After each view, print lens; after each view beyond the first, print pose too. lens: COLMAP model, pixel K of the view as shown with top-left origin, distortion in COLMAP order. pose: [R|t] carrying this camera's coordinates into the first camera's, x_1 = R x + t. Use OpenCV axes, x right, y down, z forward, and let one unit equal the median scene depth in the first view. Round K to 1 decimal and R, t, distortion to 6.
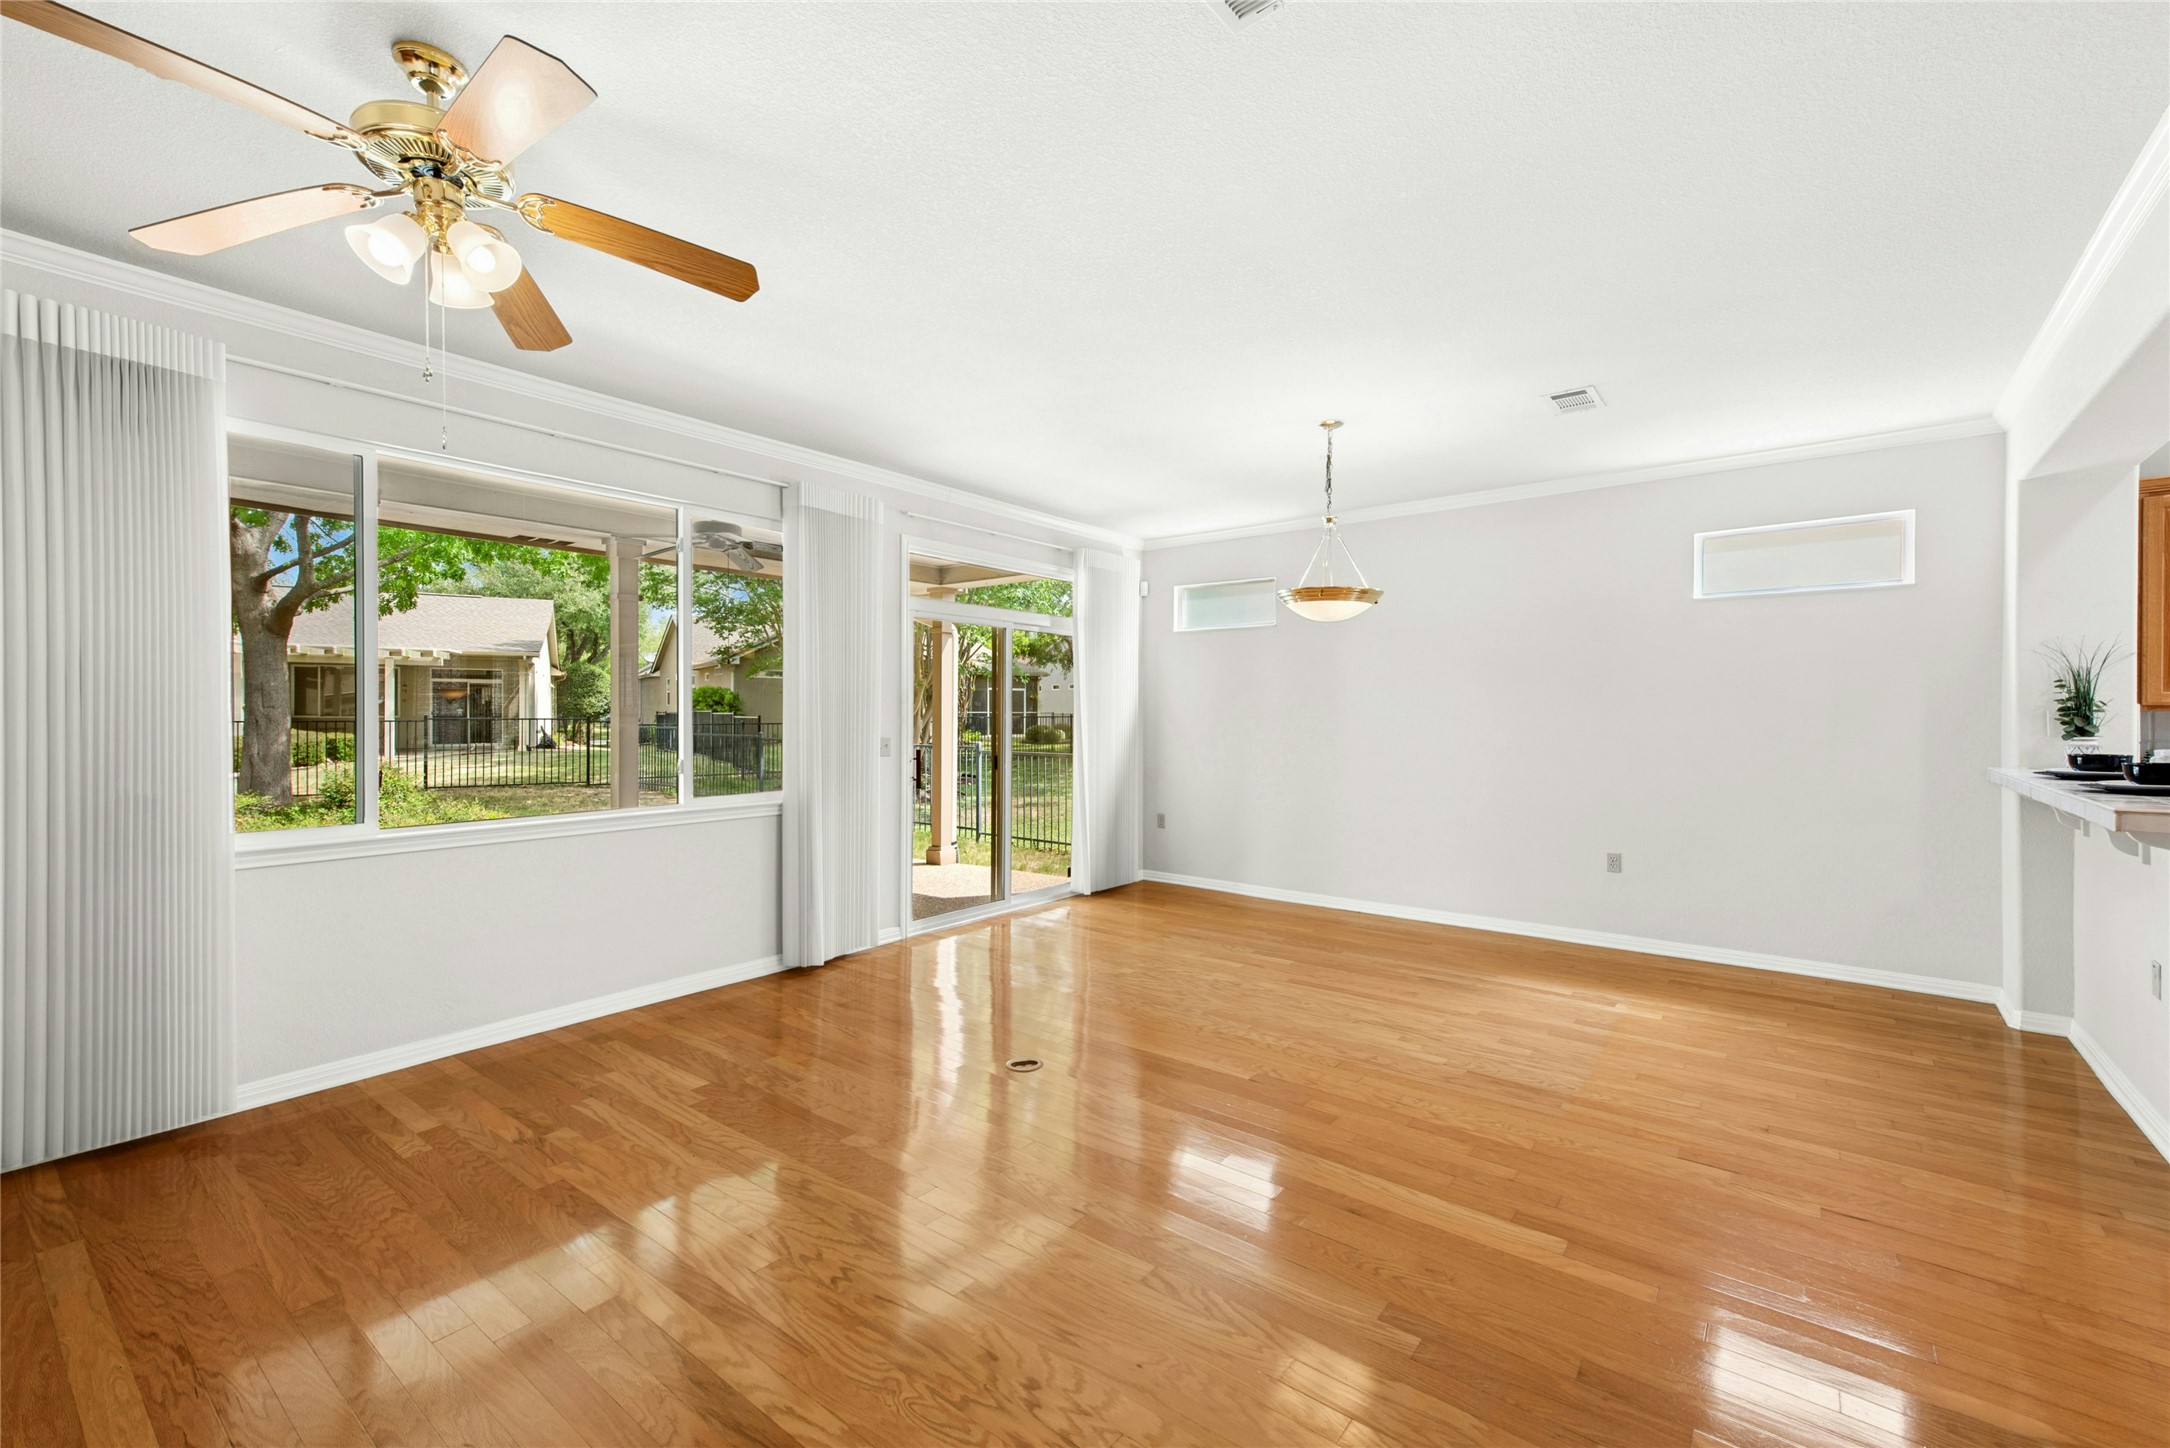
lens RADIAL K [[926.2, 0, 1086.1], [0, 926.2, 713.1], [0, 0, 1]] dist [0.001835, -0.000350]
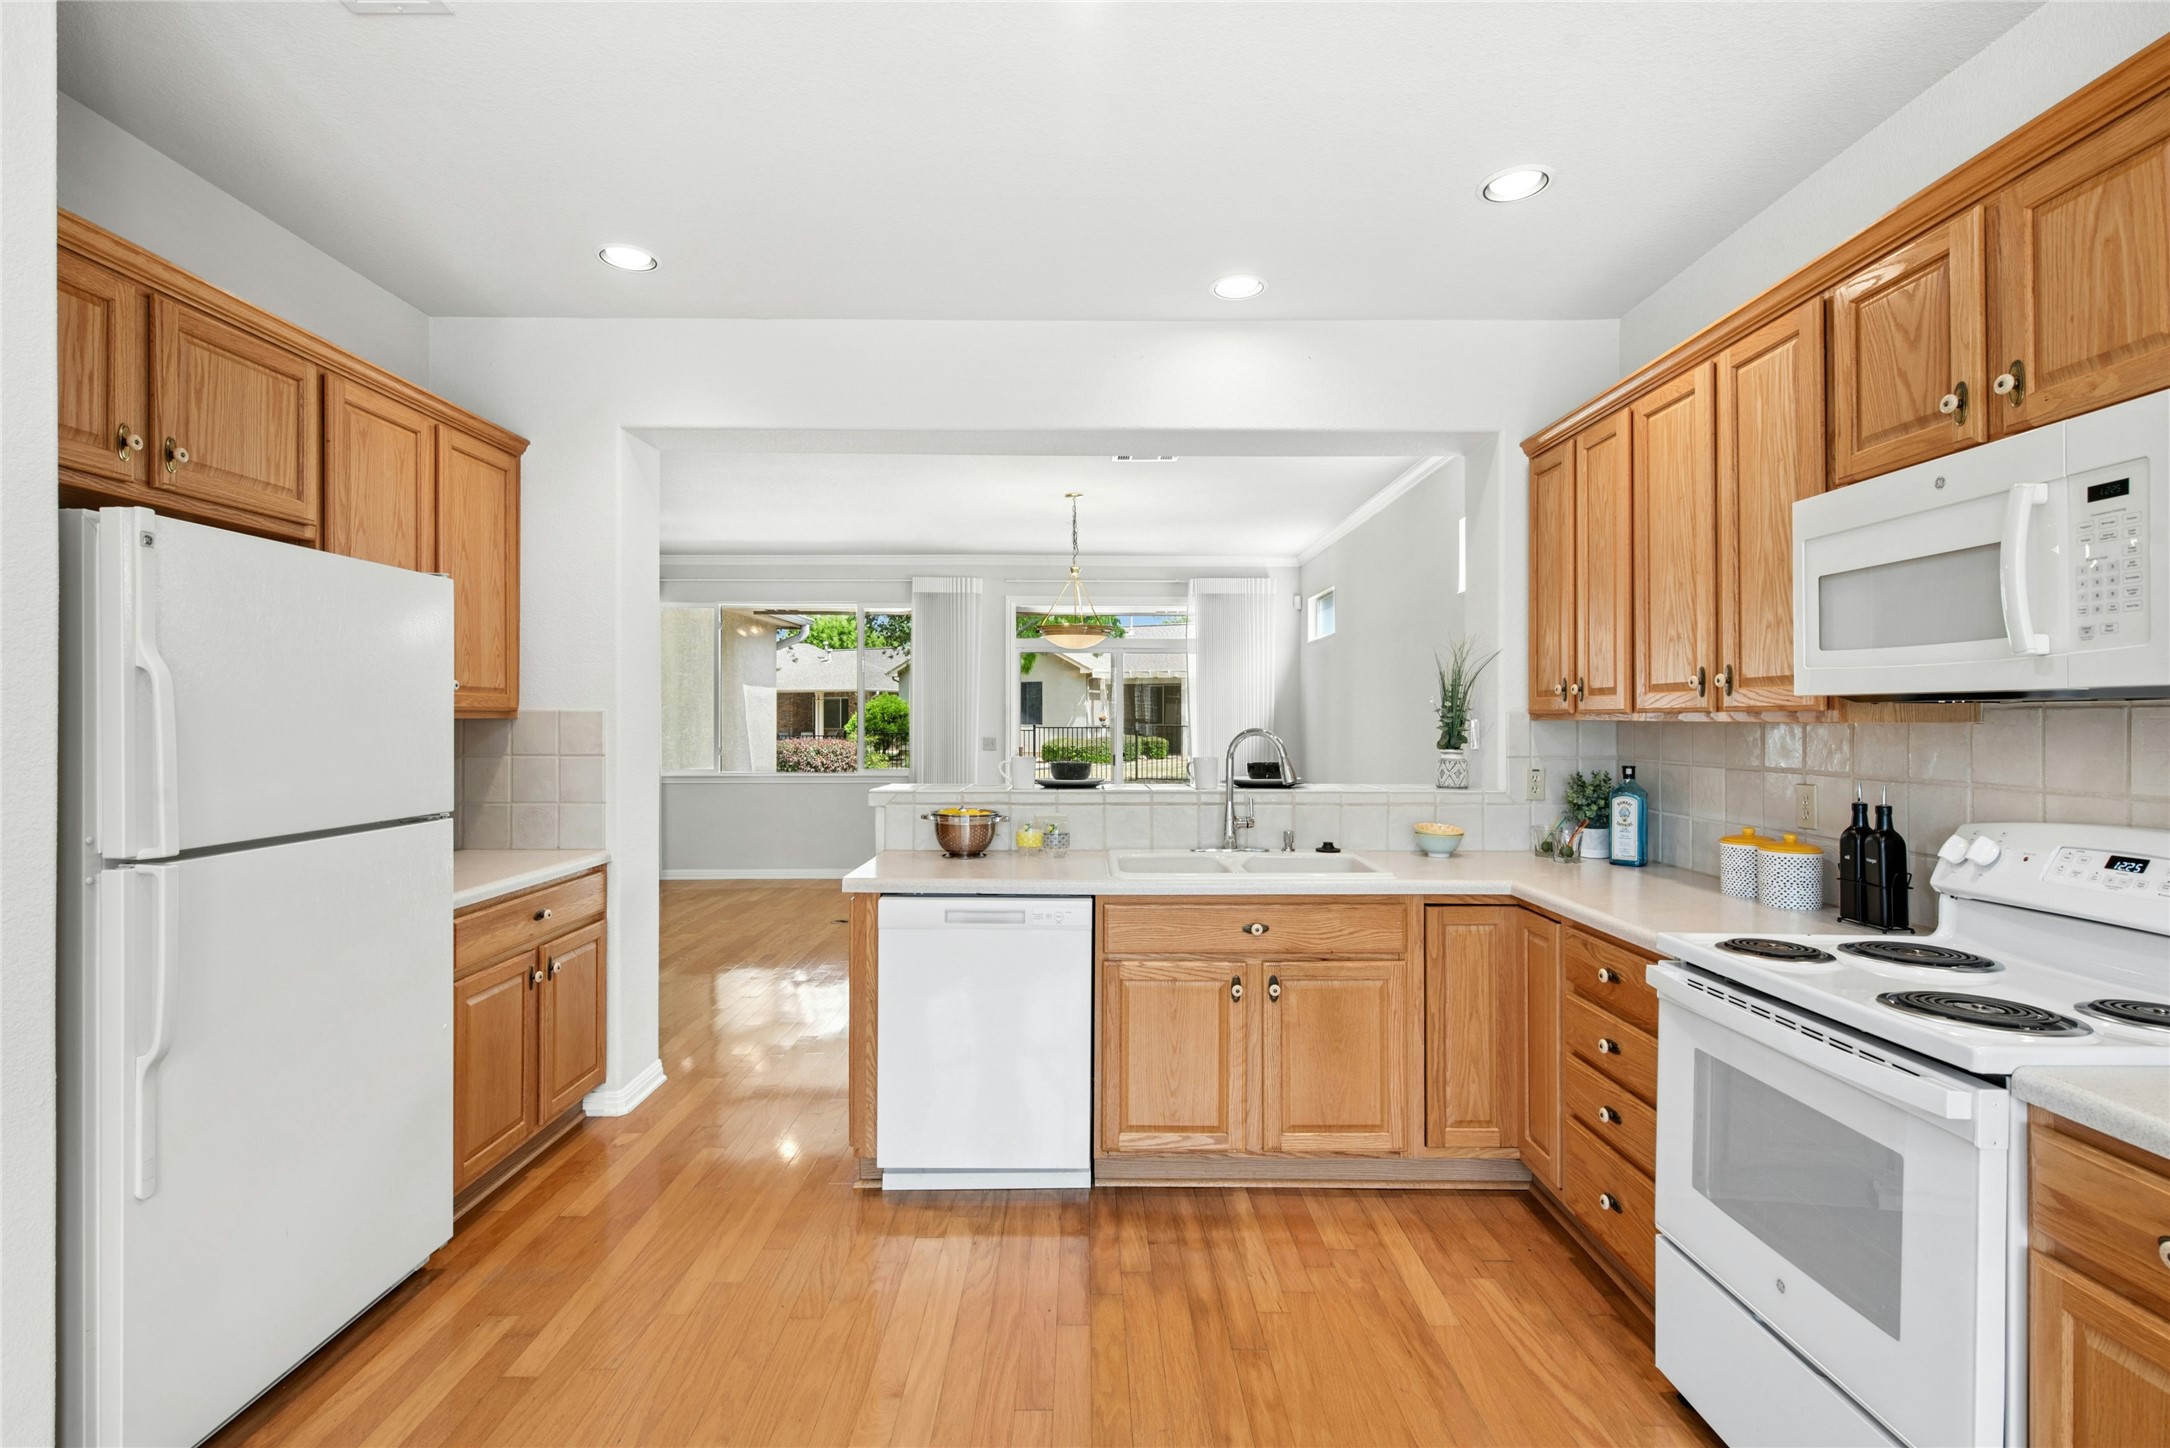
lens RADIAL K [[1066.2, 0, 1085.0], [0, 1066.2, 724.0], [0, 0, 1]] dist [0.002452, -0.000031]
pose [[0.625218, 0.003955, -0.780440, 1.013319], [-0.002129, 0.999992, 0.003362, -0.000948], [0.780447, -0.000441, 0.625221, 0.059450]]
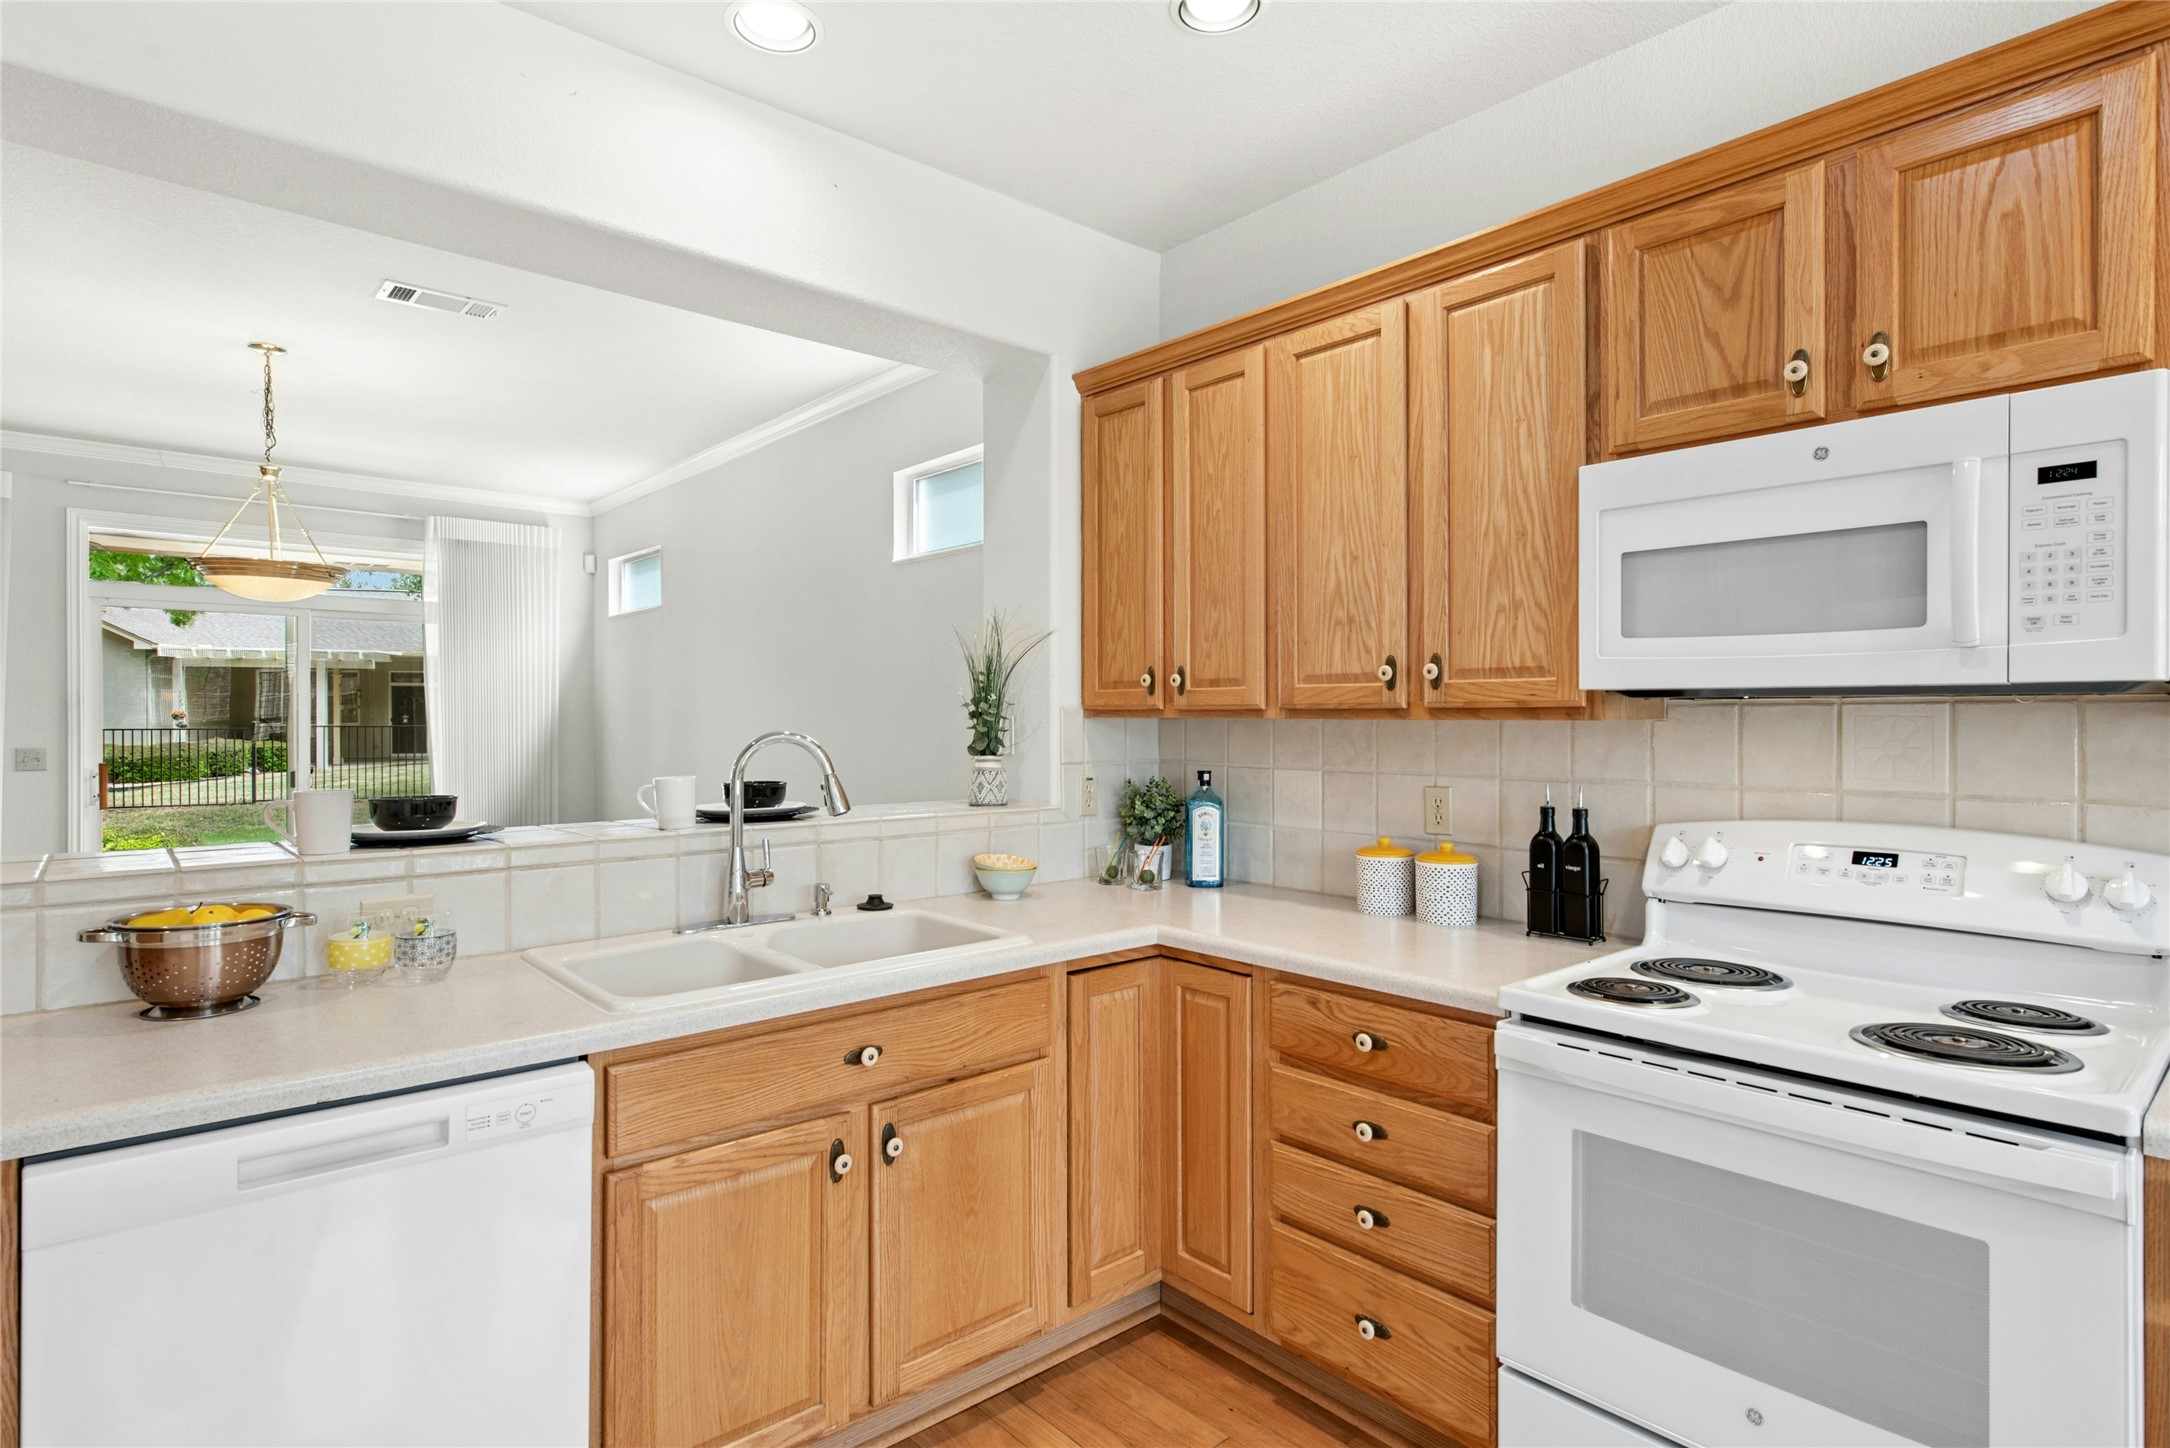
lens RADIAL K [[1125.9, 0, 1120.1], [0, 1125.9, 726.0], [0, 0, 1]] dist [0.002783, 0.000337]
pose [[0.986635, 0.001030, -0.162943, 0.804002], [0.000054, 0.999978, 0.006647, -0.001252], [0.162946, -0.006567, 0.986613, 0.123312]]
